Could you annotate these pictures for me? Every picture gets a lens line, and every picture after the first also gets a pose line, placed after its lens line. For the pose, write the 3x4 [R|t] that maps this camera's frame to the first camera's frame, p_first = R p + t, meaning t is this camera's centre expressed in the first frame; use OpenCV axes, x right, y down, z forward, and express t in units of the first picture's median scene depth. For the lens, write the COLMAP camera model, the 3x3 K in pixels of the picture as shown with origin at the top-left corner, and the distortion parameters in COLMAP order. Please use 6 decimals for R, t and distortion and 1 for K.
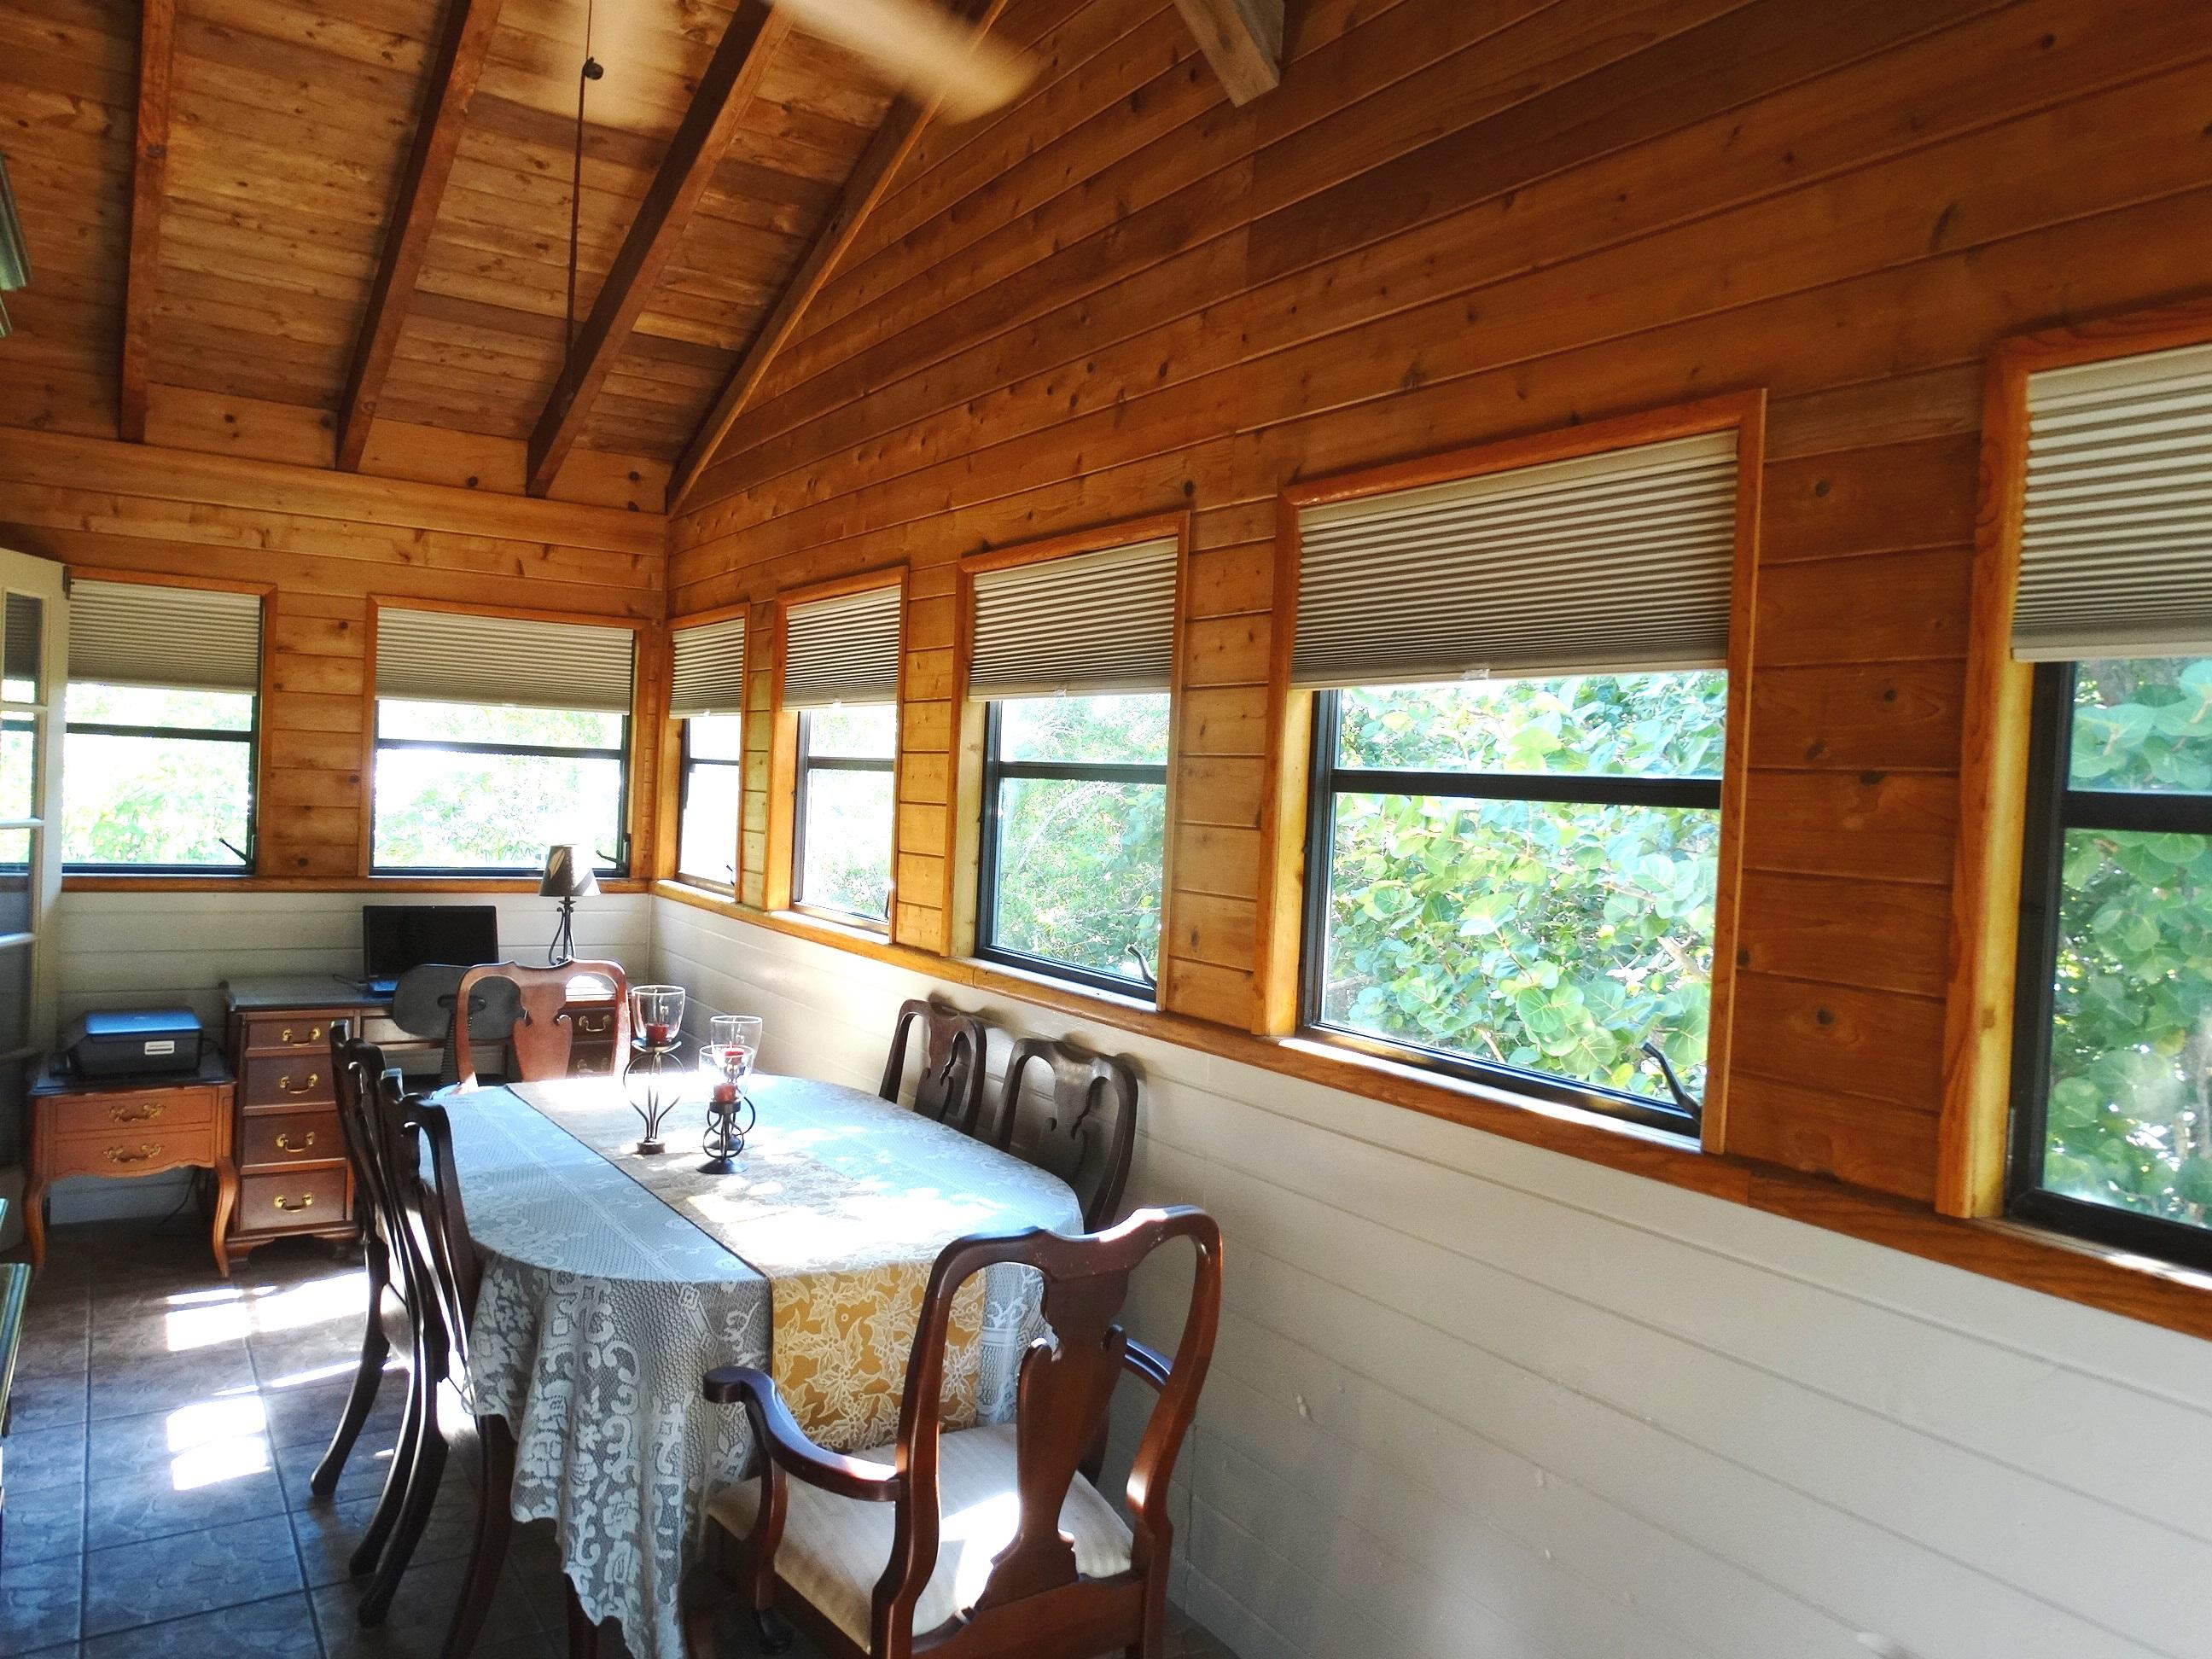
lens RADIAL K [[1571.4, 0, 1111.0], [0, 1571.4, 816.0], [0, 0, 1]] dist [0.001276, 0.004466]
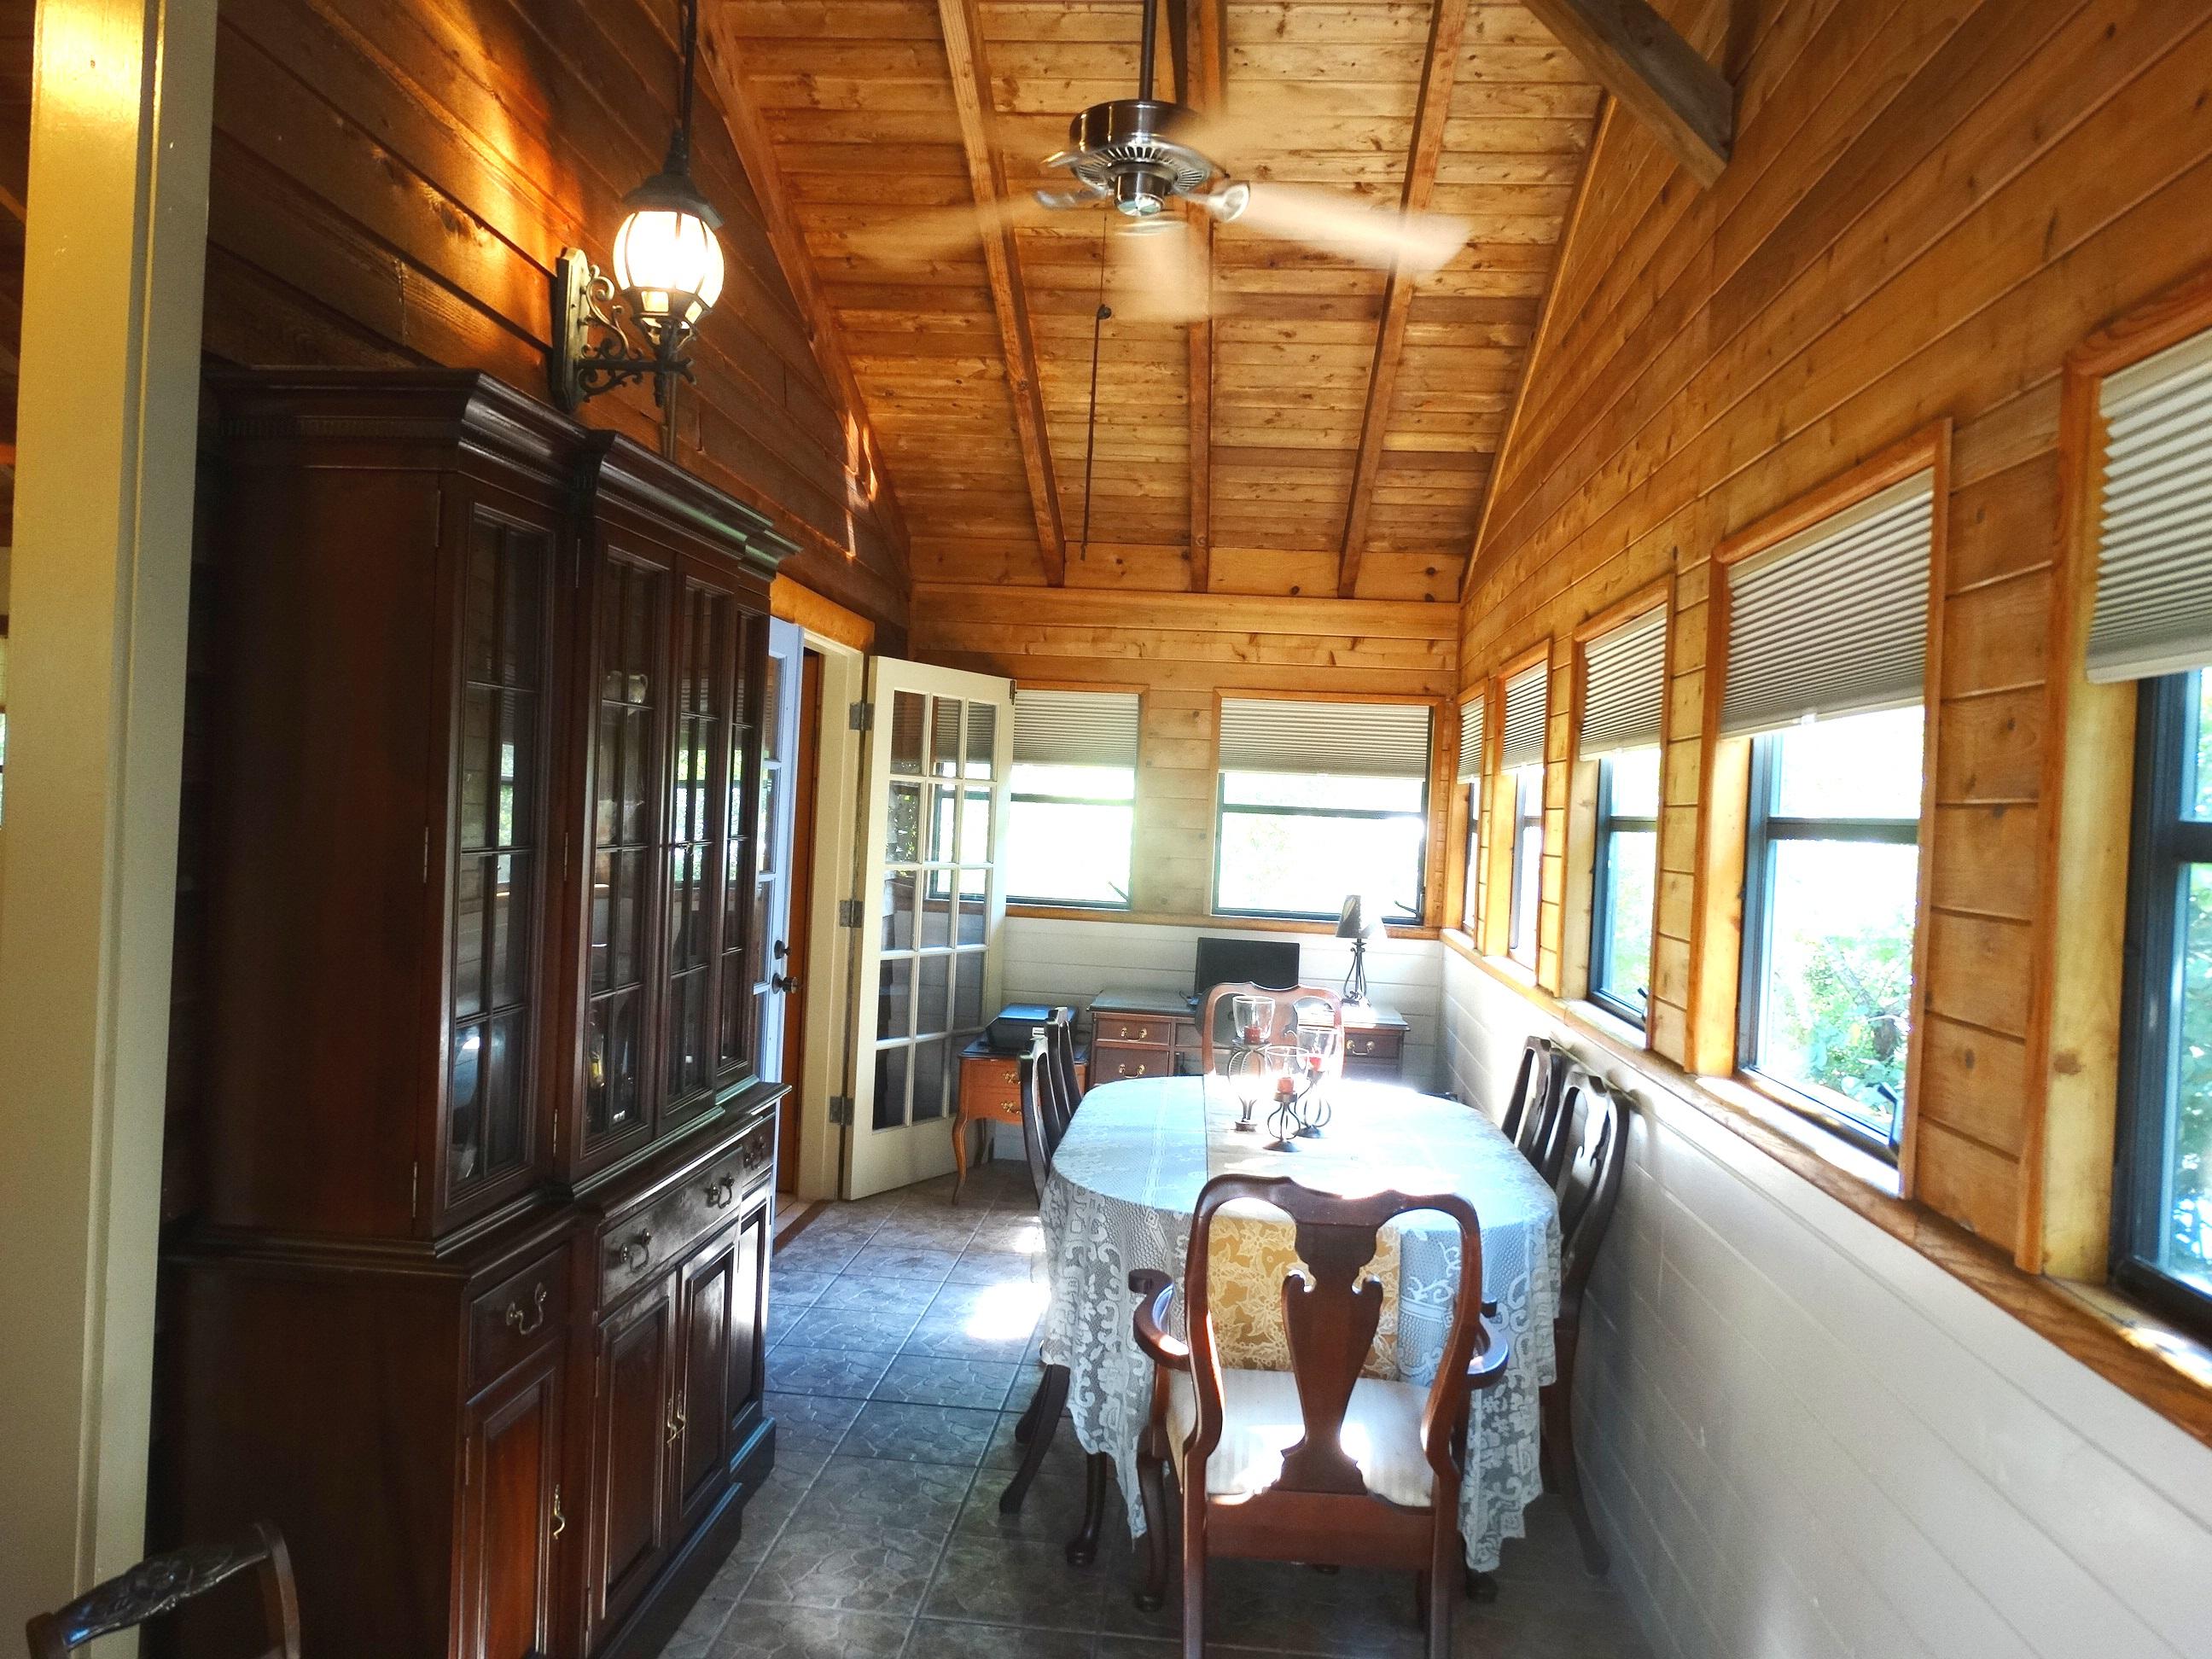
lens RADIAL K [[1558.7, 0, 1101.2], [0, 1558.7, 818.5], [0, 0, 1]] dist [-0.019629, 0.005737]
pose [[0.790278, -0.003310, -0.612739, 0.242685], [-0.024121, 0.999042, -0.036506, 0.010883], [0.612273, 0.043630, 0.789442, -0.030823]]
